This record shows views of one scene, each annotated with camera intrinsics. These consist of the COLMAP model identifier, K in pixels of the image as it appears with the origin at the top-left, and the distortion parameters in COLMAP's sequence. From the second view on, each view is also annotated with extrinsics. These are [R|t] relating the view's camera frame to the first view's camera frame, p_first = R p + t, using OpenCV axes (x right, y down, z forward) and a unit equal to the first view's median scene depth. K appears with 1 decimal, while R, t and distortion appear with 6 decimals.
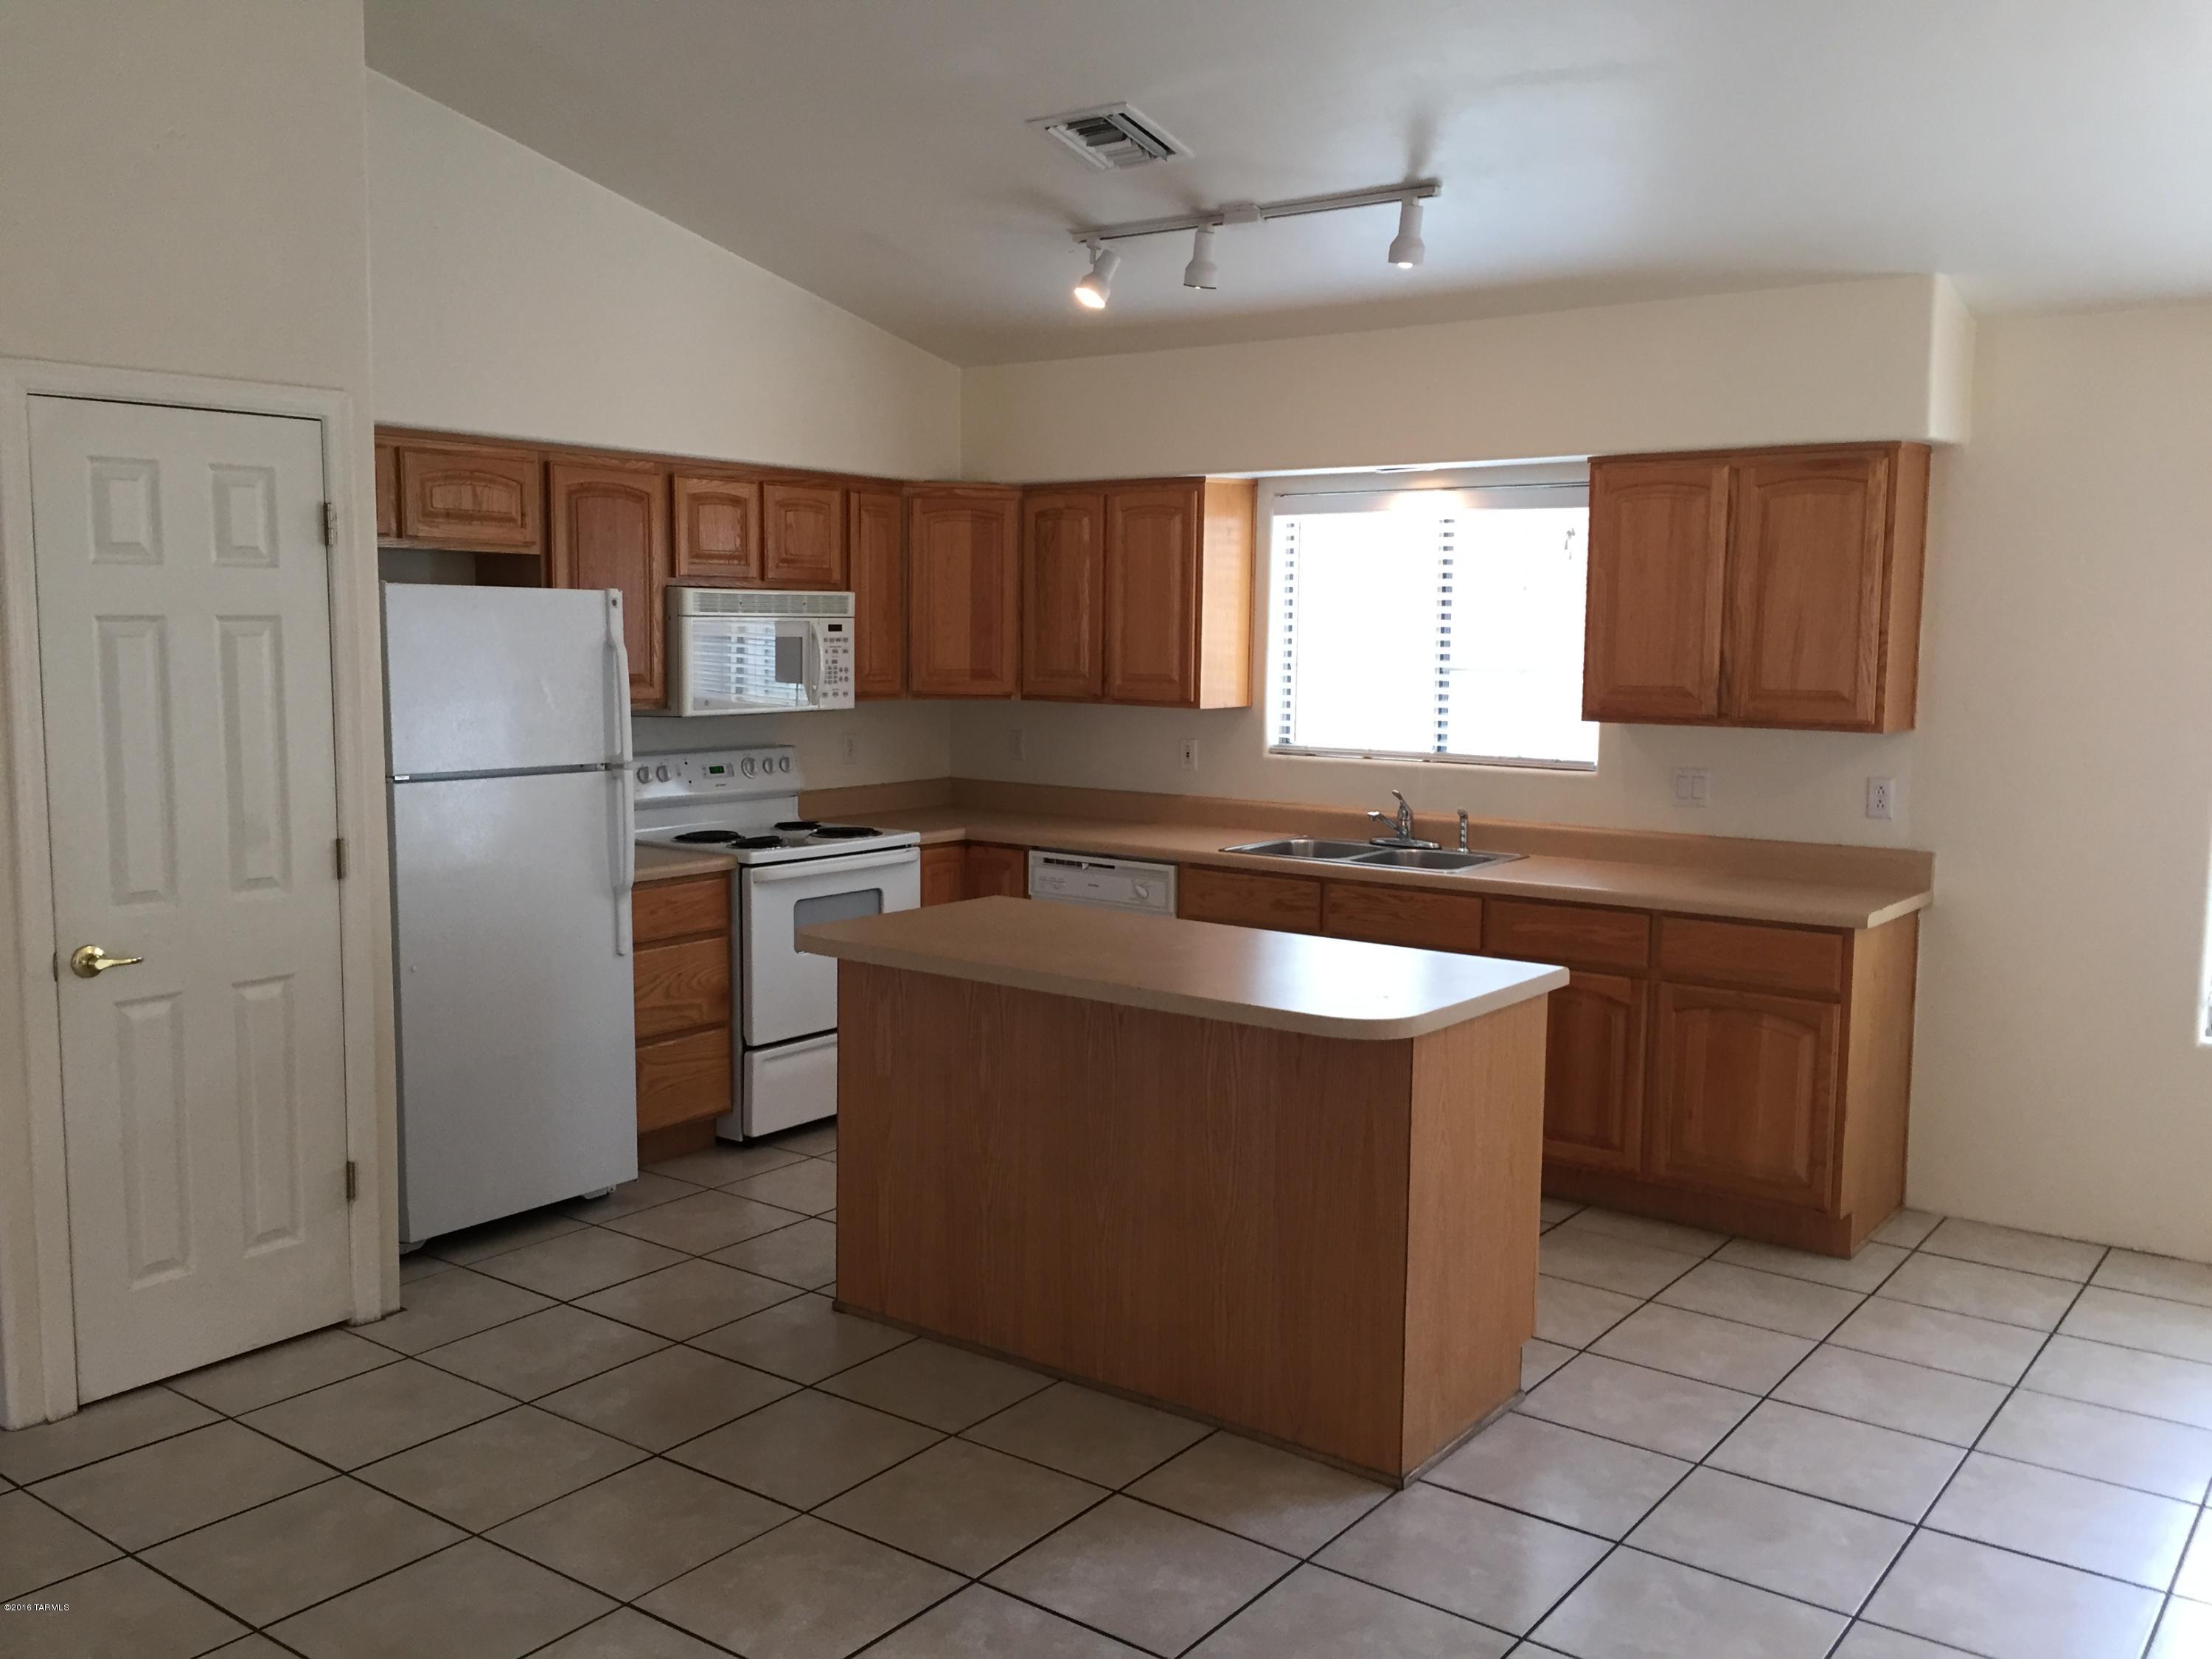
lens RADIAL K [[1894.7, 0, 1090.0], [0, 1894.7, 829.6], [0, 0, 1]] dist [0.049589, -0.073084]
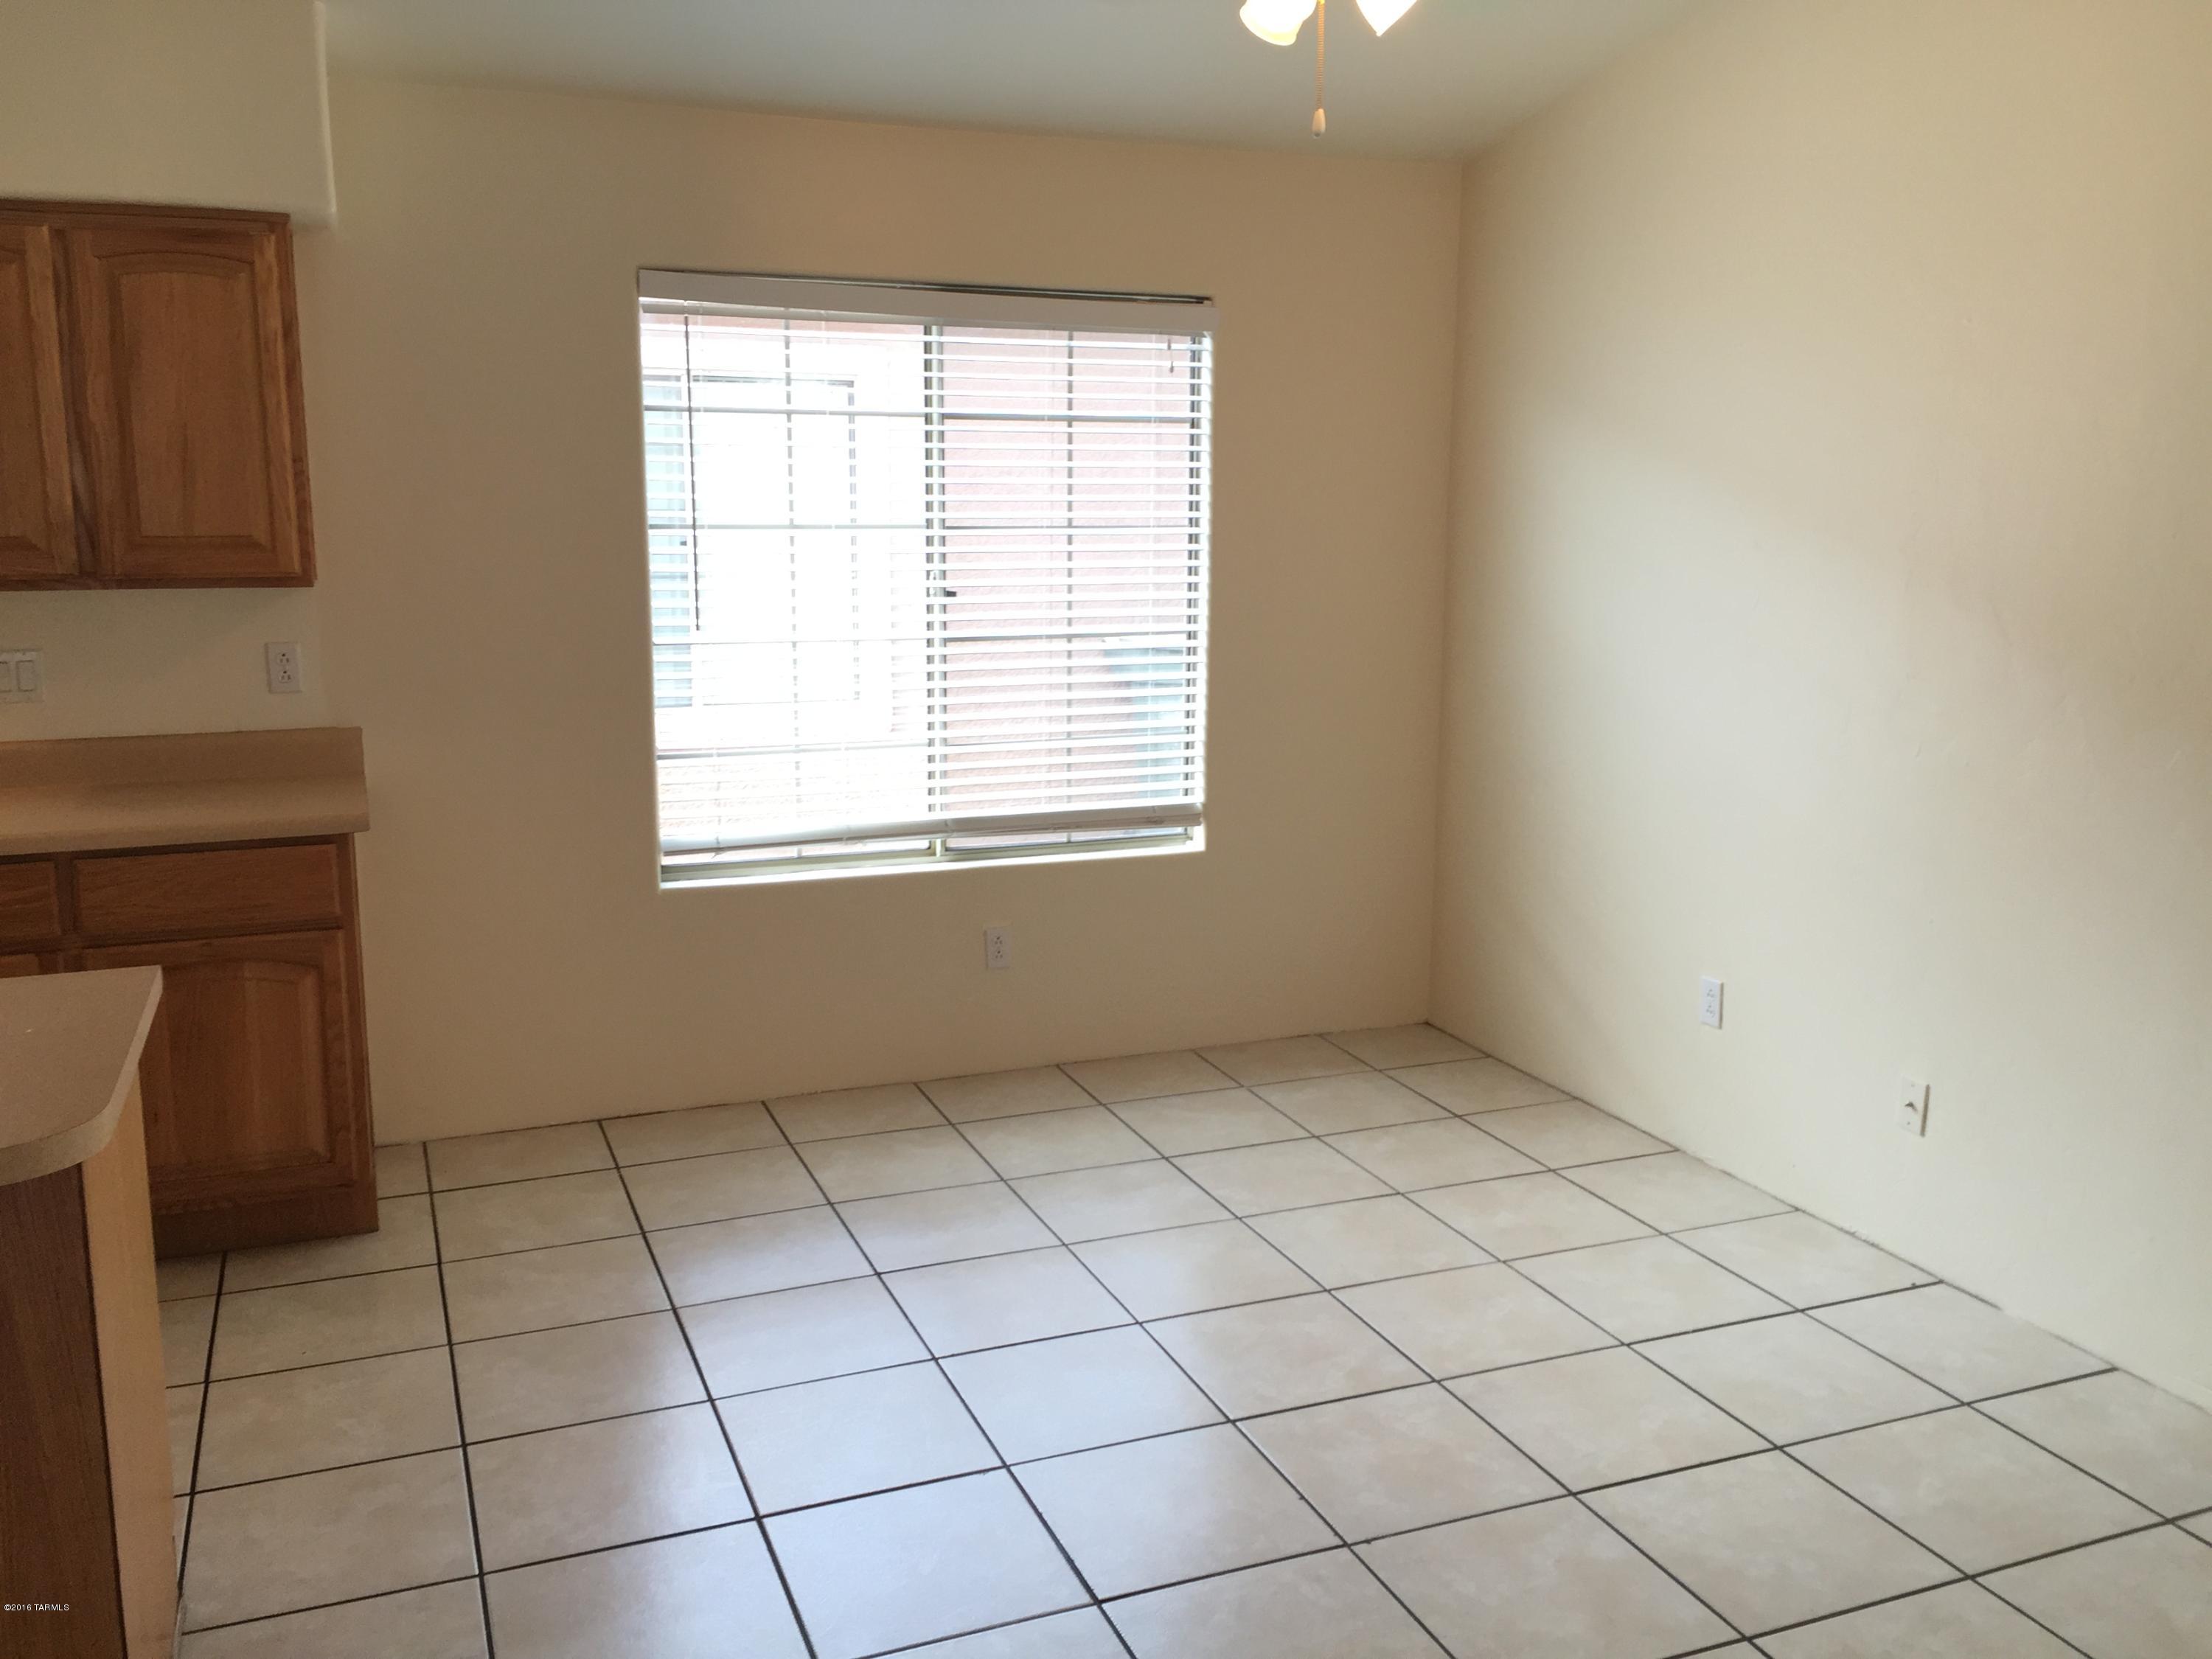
lens RADIAL K [[1894.7, 0, 1105.1], [0, 1894.7, 821.4], [0, 0, 1]] dist [0.049589, -0.073084]
pose [[0.511911, -0.160571, 0.843898, -0.104988], [0.092802, 0.986963, 0.131498, -0.027120], [-0.854011, 0.011000, 0.520138, 0.291772]]
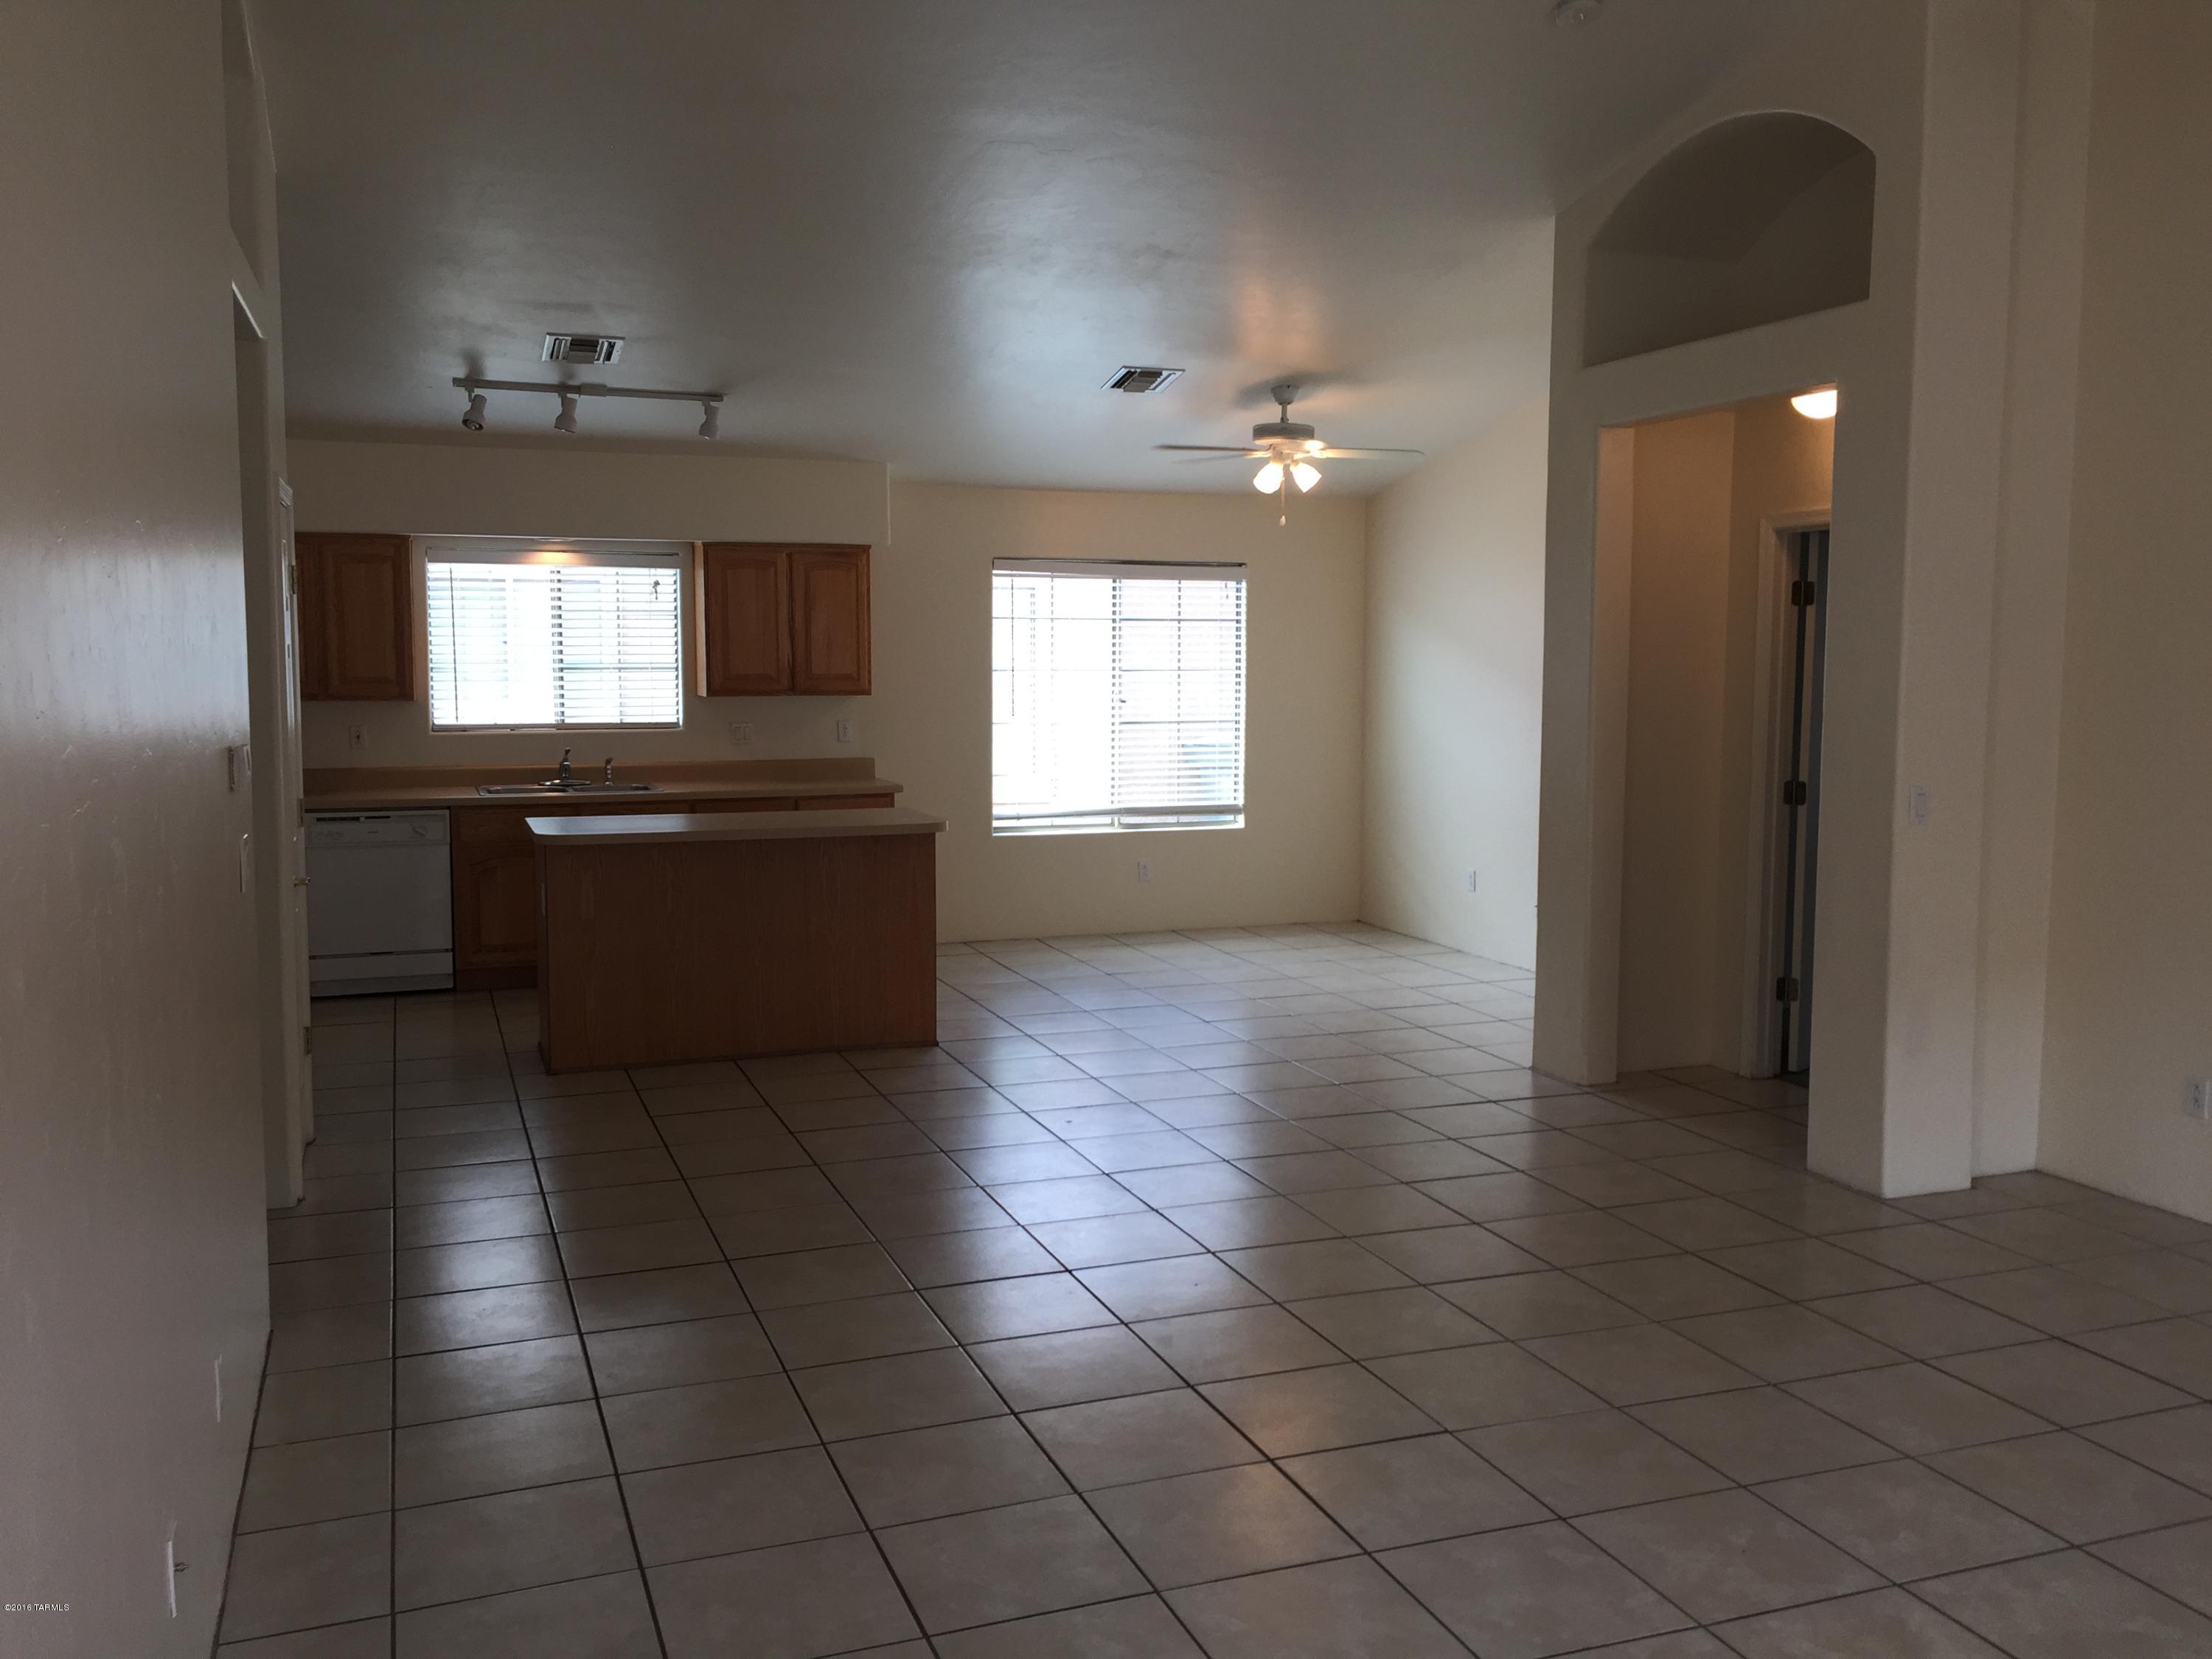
lens RADIAL K [[1894.7, 0, 1091.7], [0, 1894.7, 828.3], [0, 0, 1]] dist [0.049589, -0.073084]
pose [[0.539250, -0.094017, 0.836881, -1.062112], [0.094859, 0.994206, 0.050568, 0.007781], [-0.836786, 0.052117, 0.545044, -0.223513]]
